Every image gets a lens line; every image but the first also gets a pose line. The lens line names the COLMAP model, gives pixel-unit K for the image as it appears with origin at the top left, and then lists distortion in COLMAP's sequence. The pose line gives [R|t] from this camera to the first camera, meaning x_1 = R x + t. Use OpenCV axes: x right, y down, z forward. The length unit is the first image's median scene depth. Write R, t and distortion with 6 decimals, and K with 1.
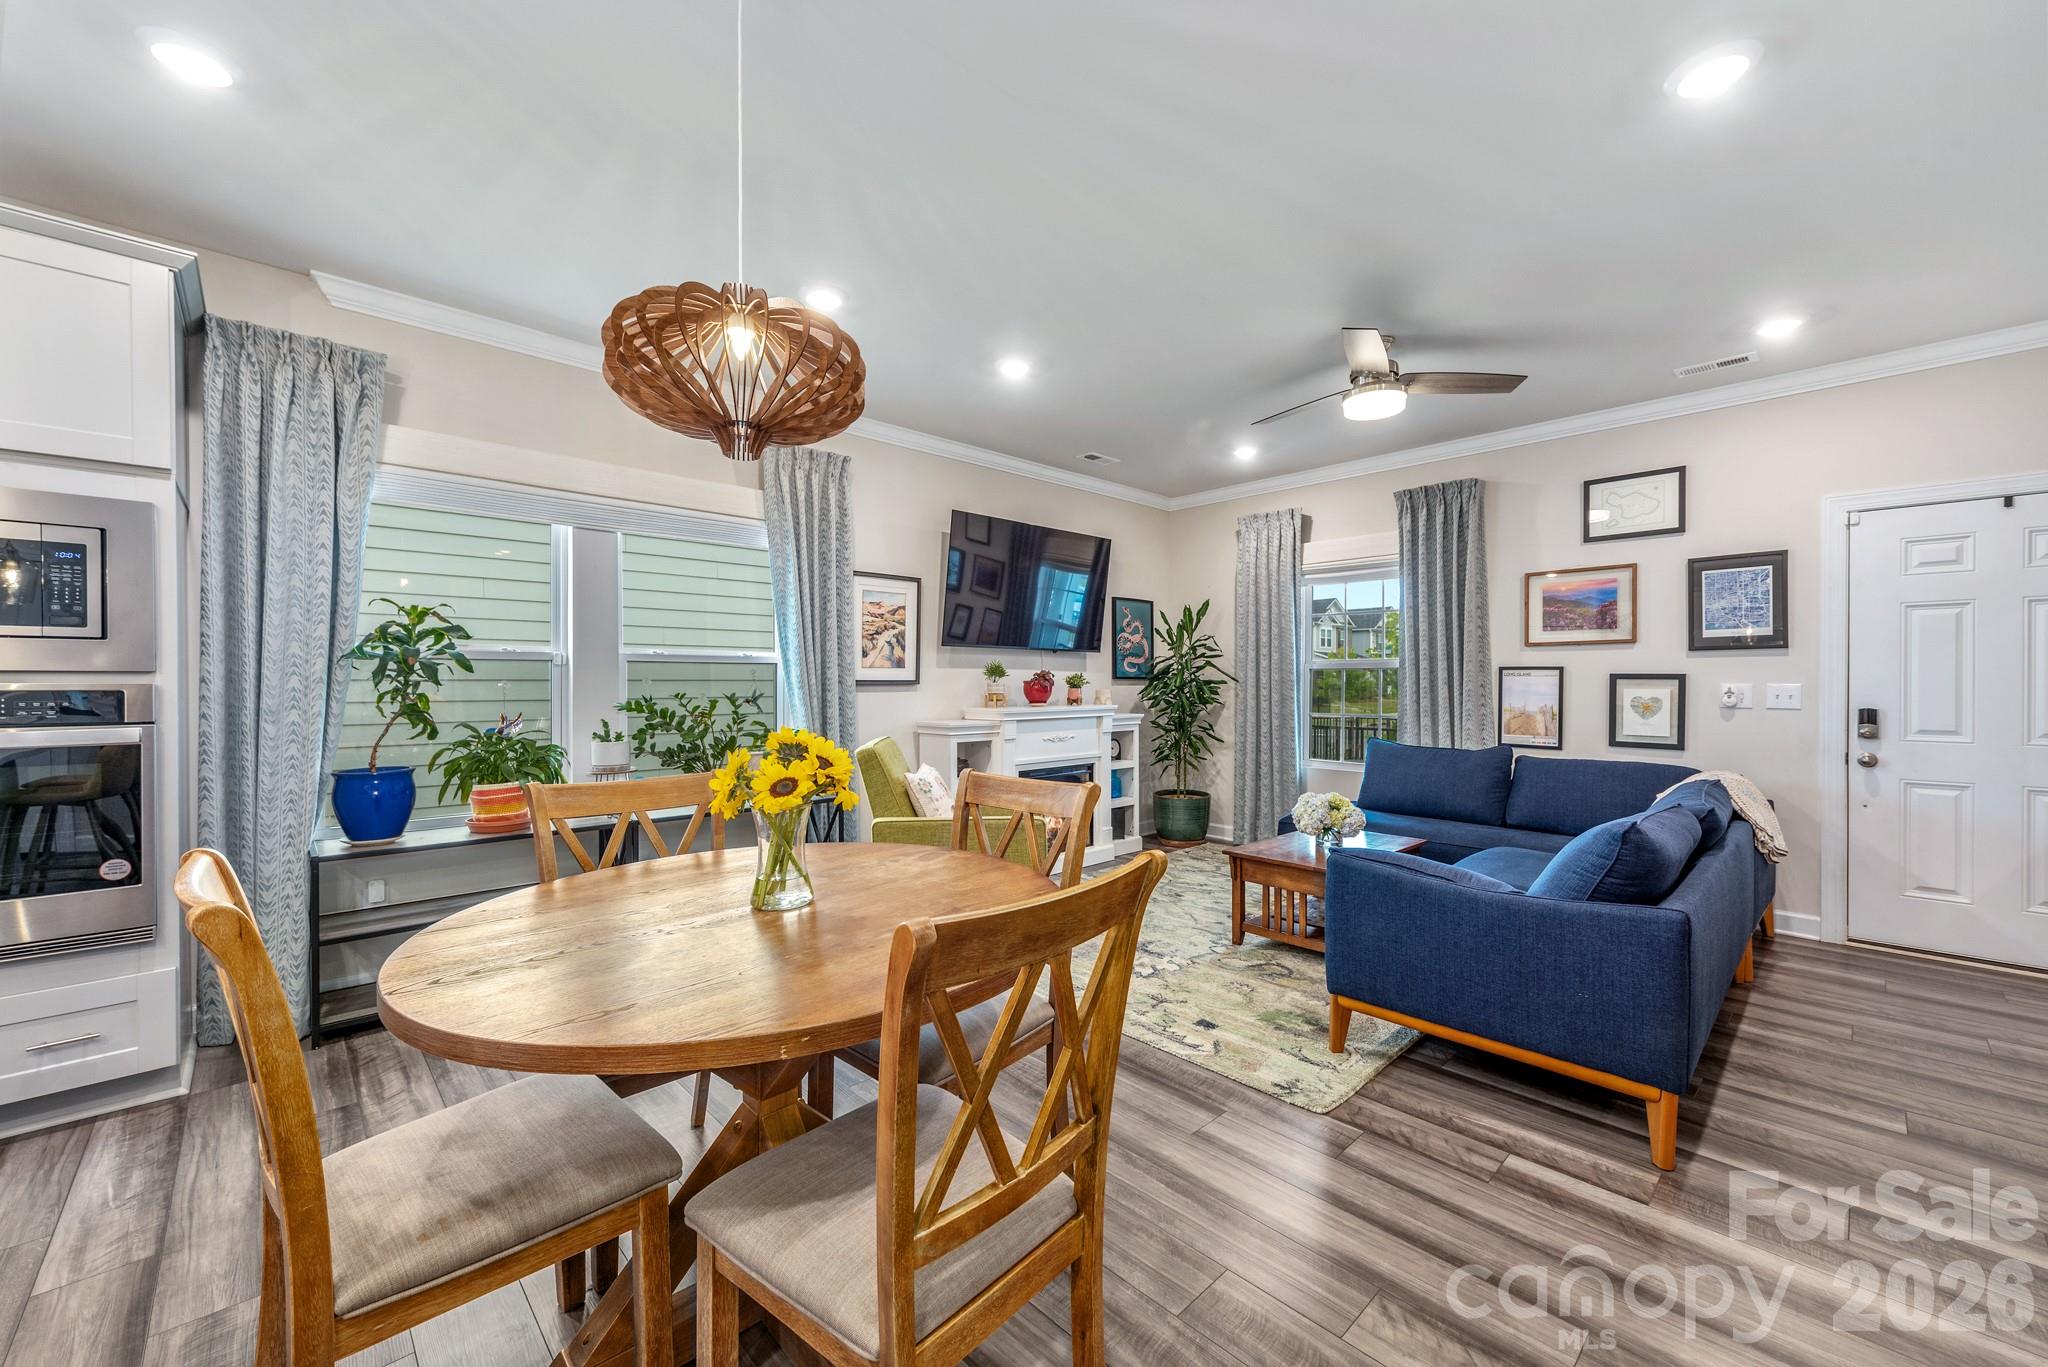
lens RADIAL K [[796.0, 0, 1034.7], [0, 796.0, 690.6], [0, 0, 1]] dist [0.014946, -0.004939]
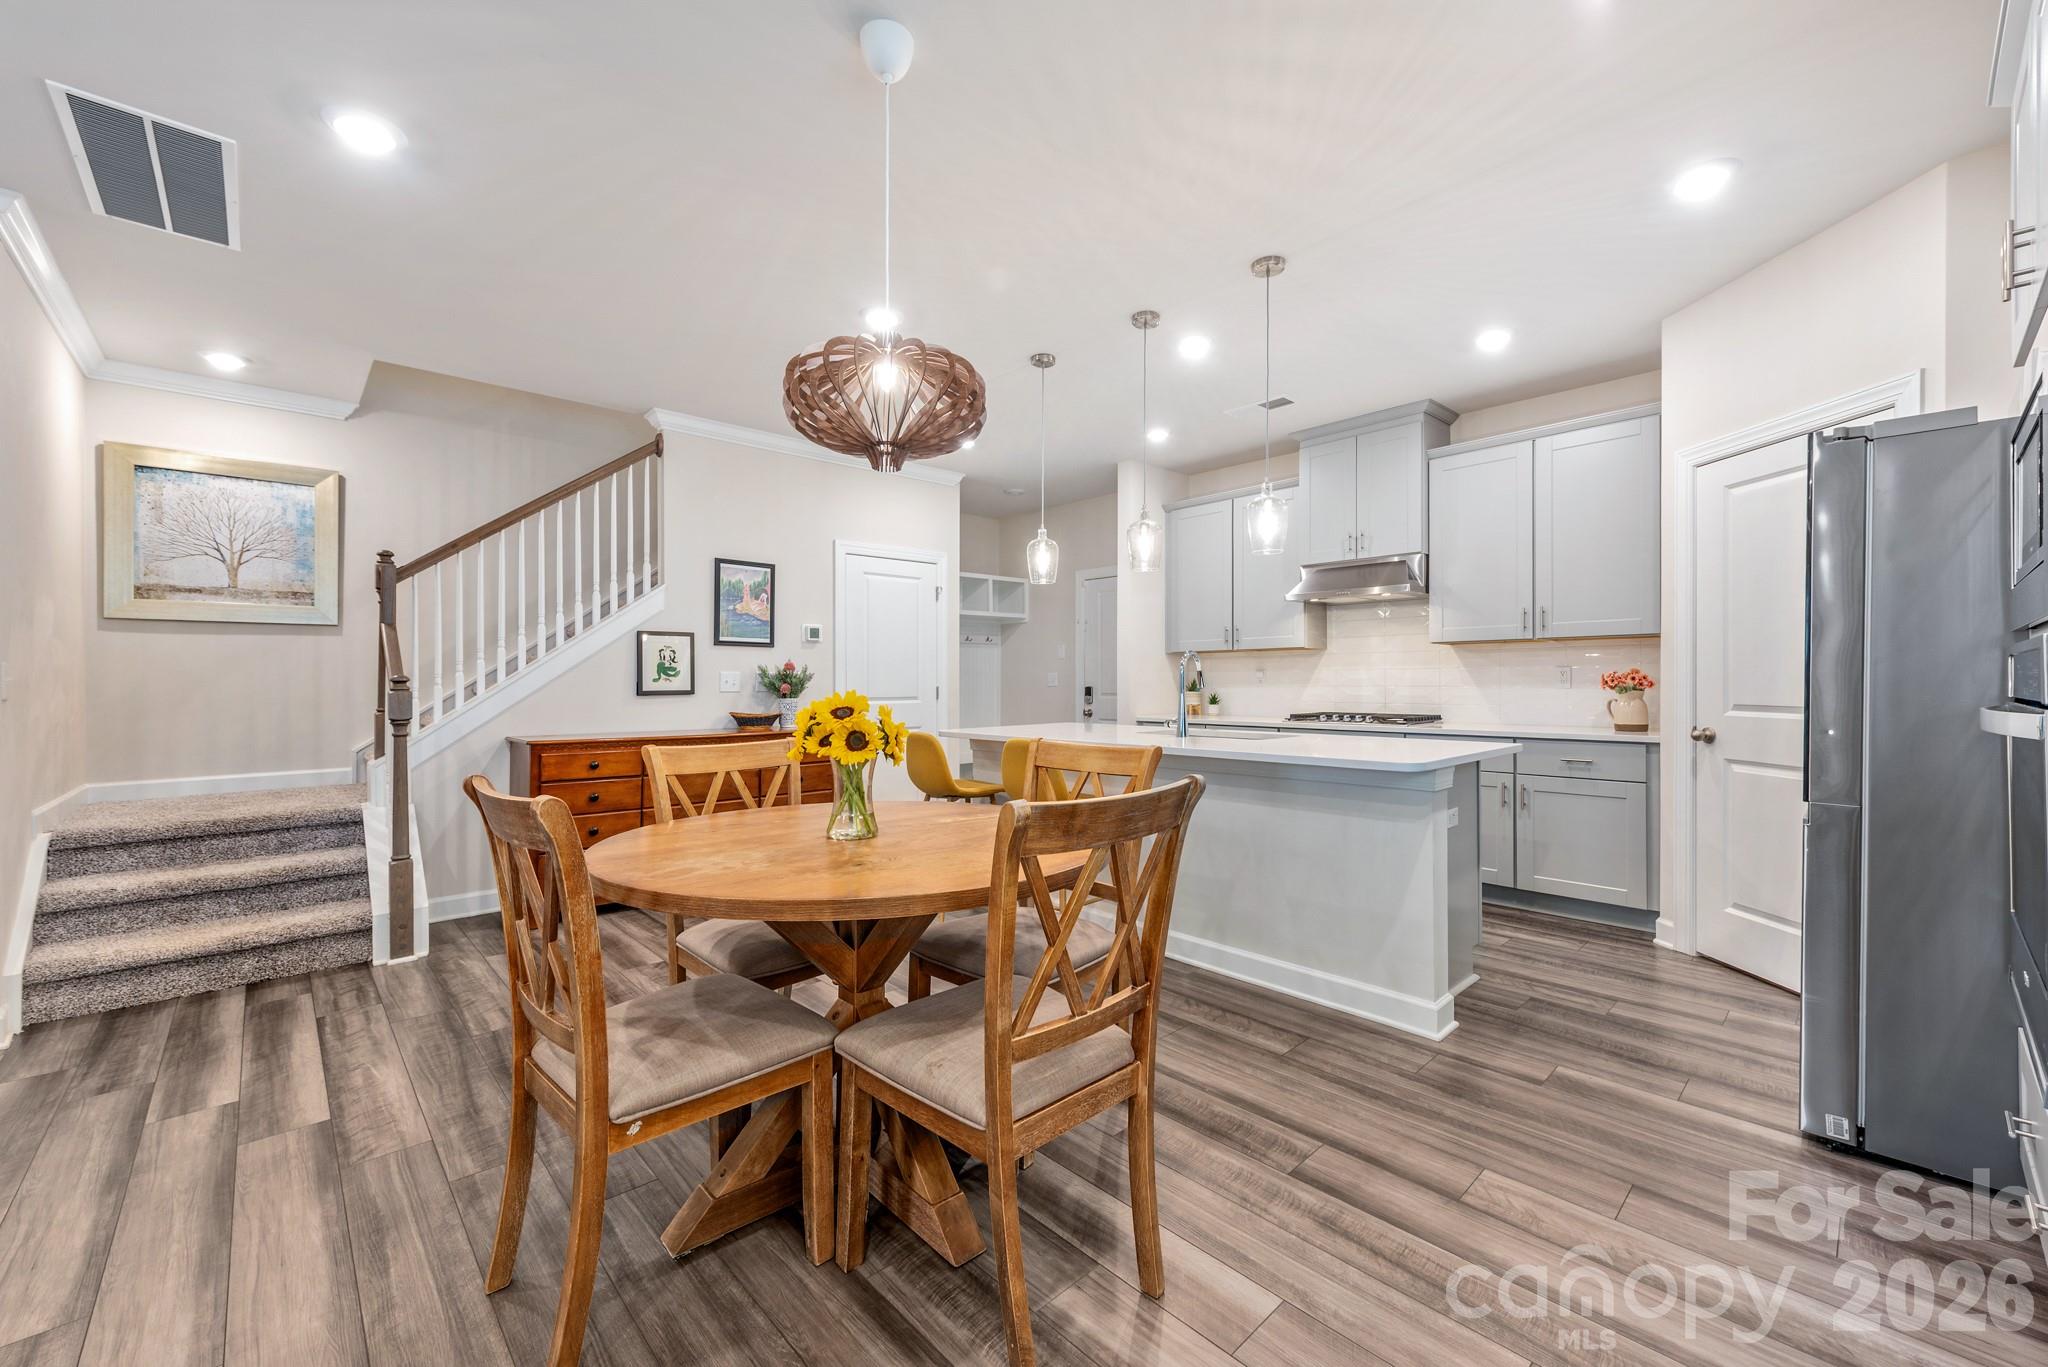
lens RADIAL K [[802.4, 0, 1029.7], [0, 802.4, 685.0], [0, 0, 1]] dist [0.010271, -0.000380]
pose [[-0.999863, 0.003421, 0.016185, -0.208807], [0.003669, 0.999875, 0.015363, 0.007695], [-0.016130, 0.015421, -0.999751, 0.754958]]
